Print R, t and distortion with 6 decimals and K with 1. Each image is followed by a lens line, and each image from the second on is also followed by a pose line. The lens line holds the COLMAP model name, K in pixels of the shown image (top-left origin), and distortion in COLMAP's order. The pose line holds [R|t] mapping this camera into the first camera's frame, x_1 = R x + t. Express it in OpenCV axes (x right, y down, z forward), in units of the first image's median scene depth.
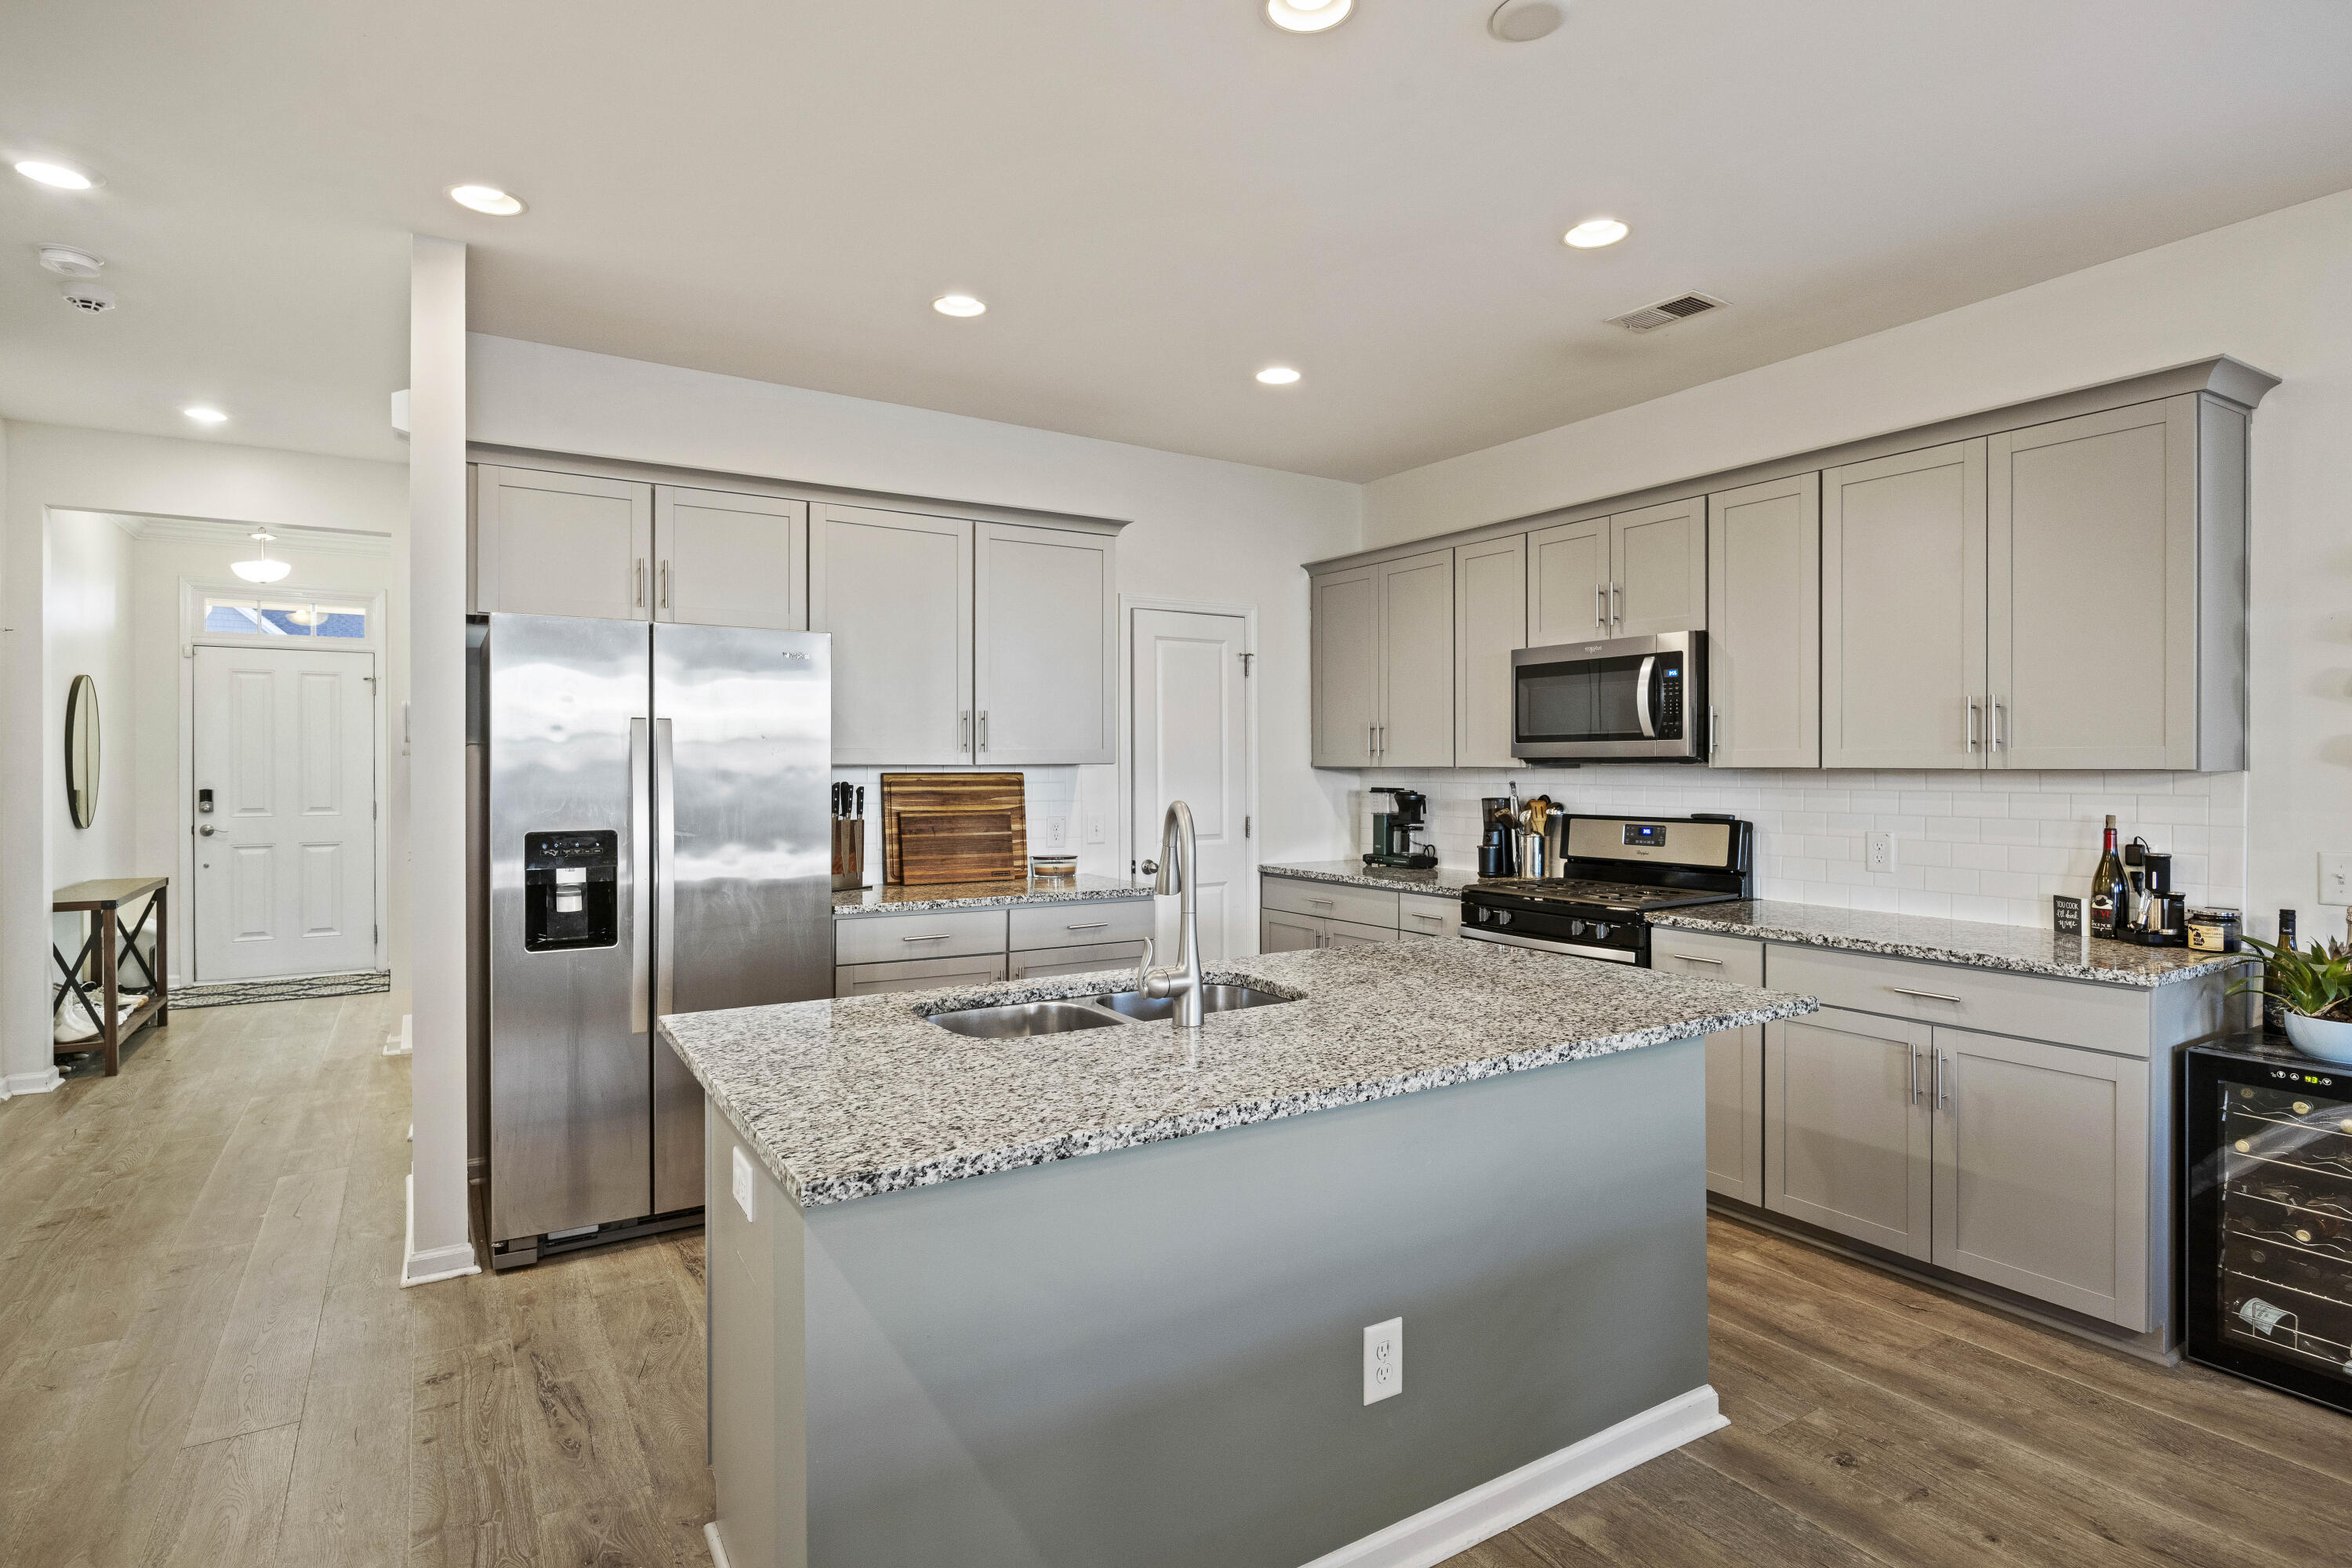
lens RADIAL K [[1192.8, 0, 1173.7], [0, 1192.8, 772.1], [0, 0, 1]] dist [-0.005795, -0.002188]
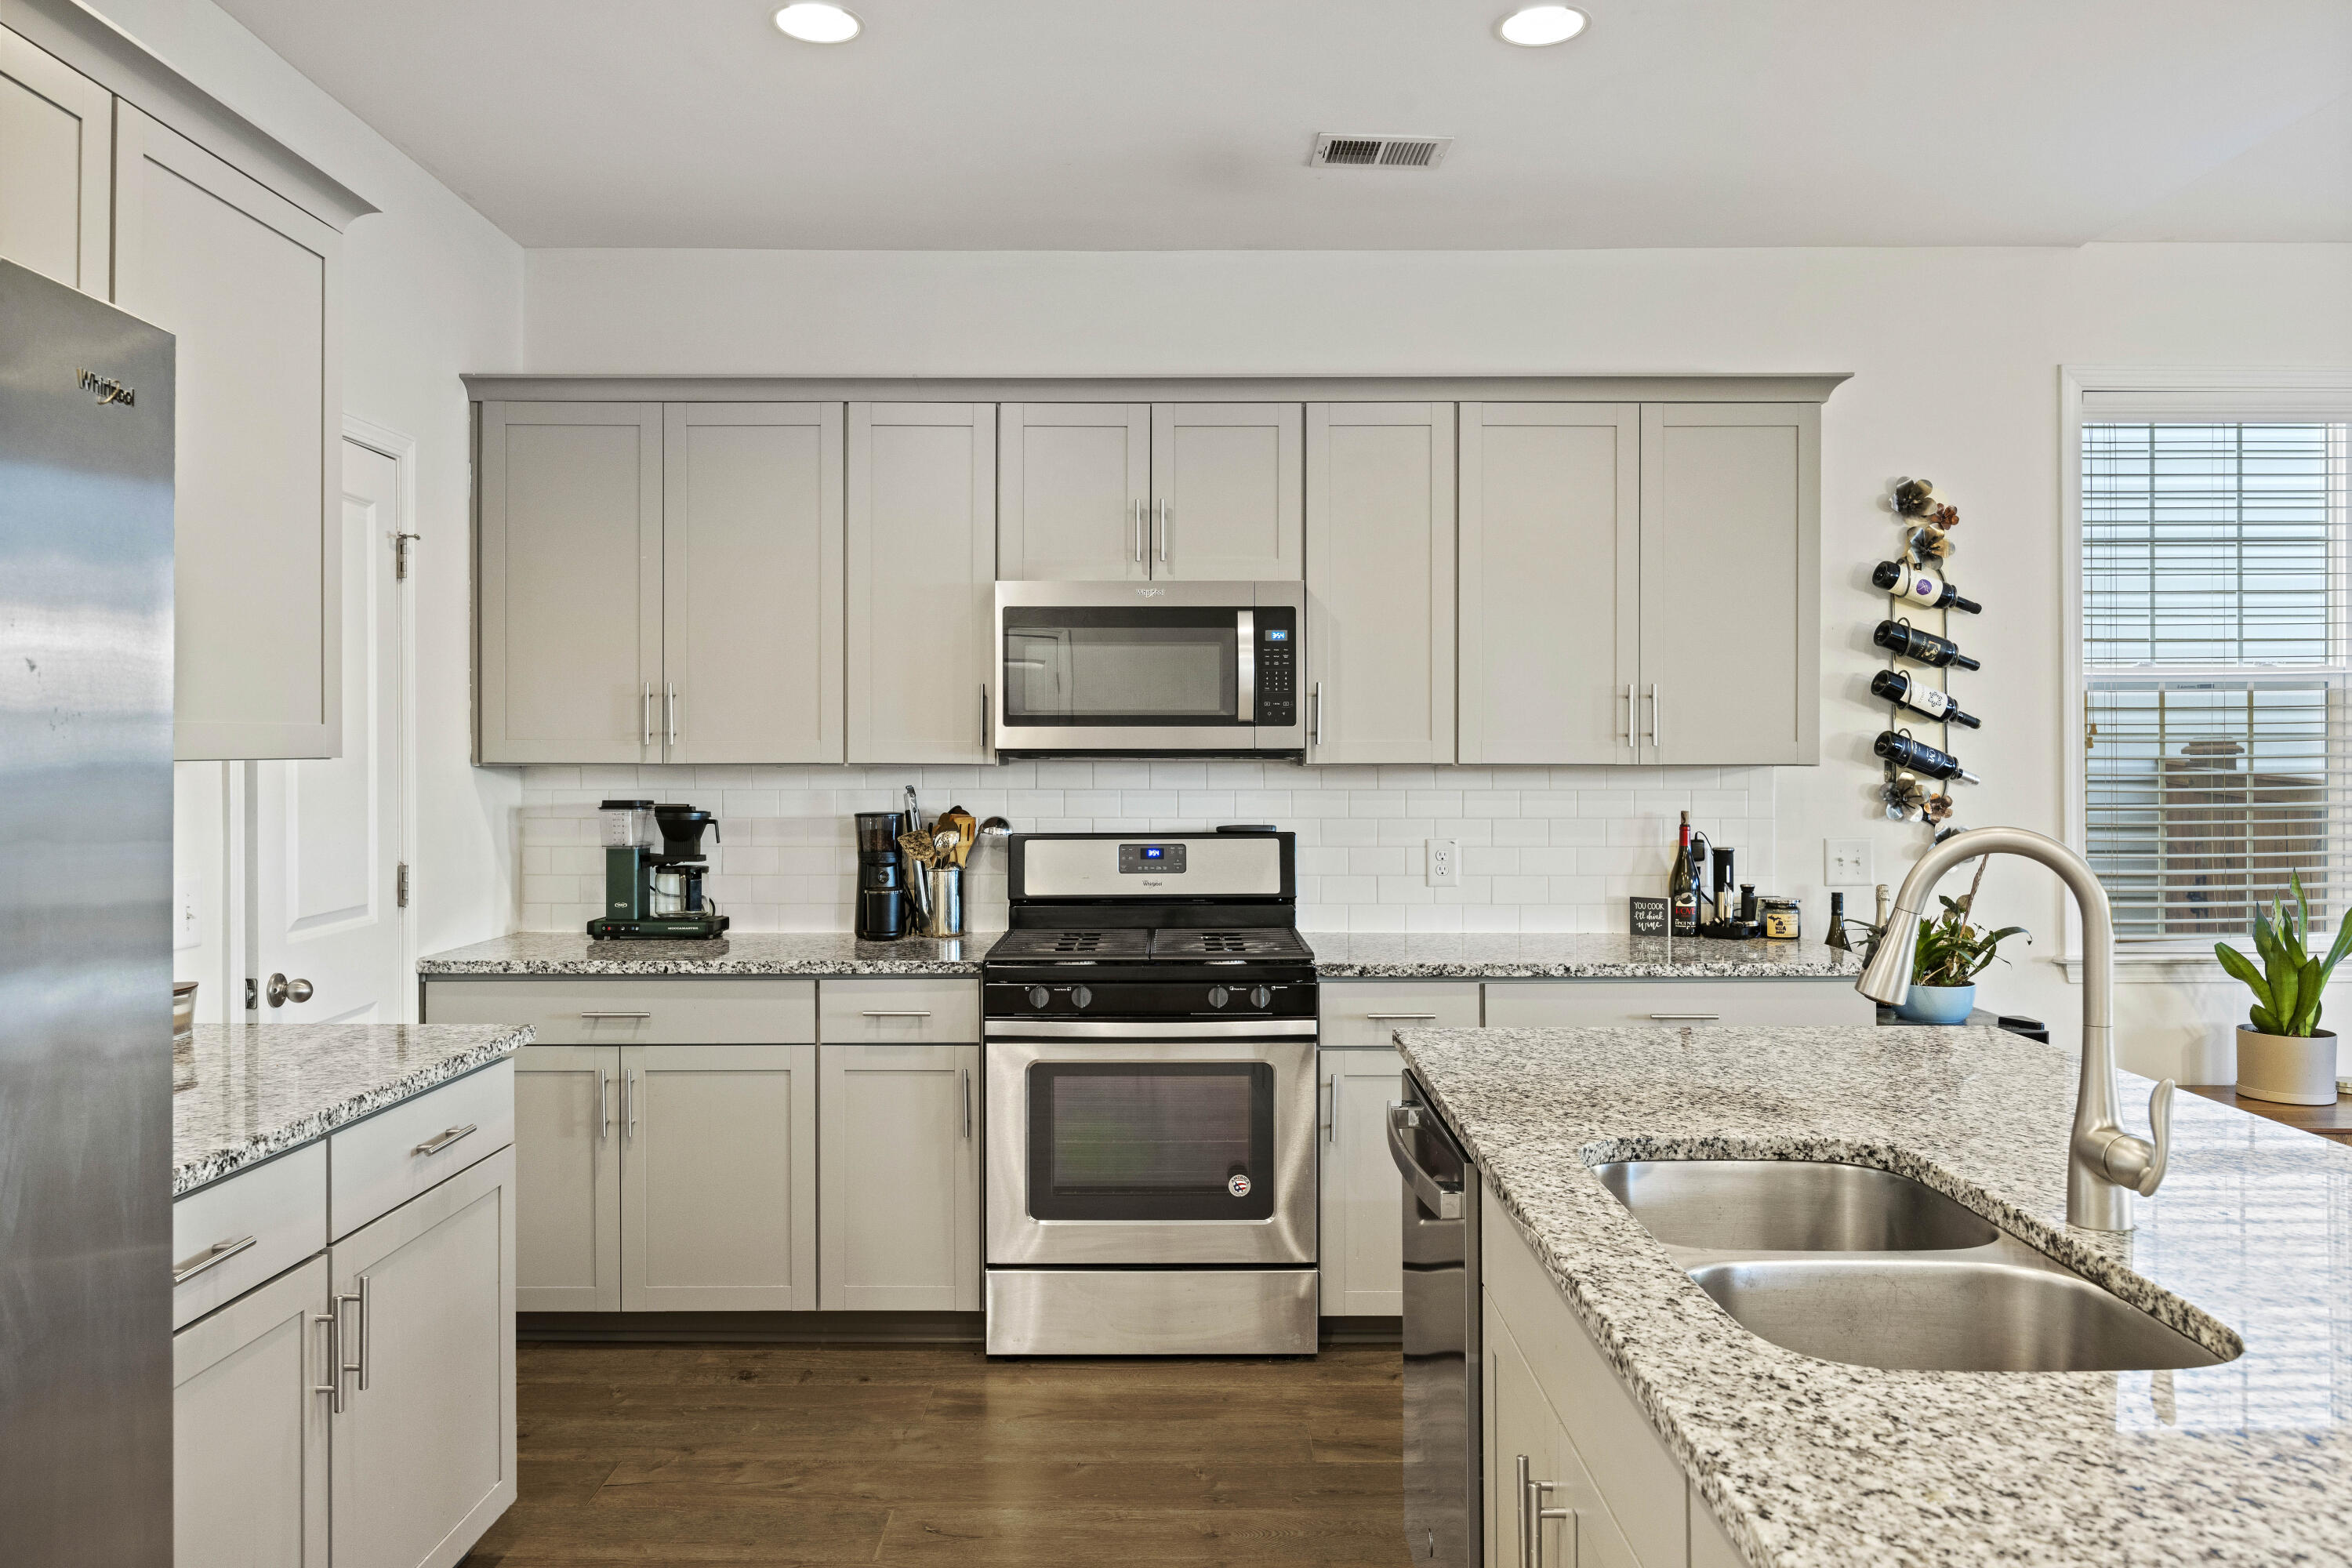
lens RADIAL K [[1612.8, 0, 1177.5], [0, 1612.8, 770.2], [0, 0, 1]] dist [-0.013927, -0.000039]
pose [[0.528408, -0.005969, 0.848969, -0.426560], [0.004577, 0.999981, 0.004183, -0.003991], [-0.848978, 0.001675, 0.528426, 0.484622]]
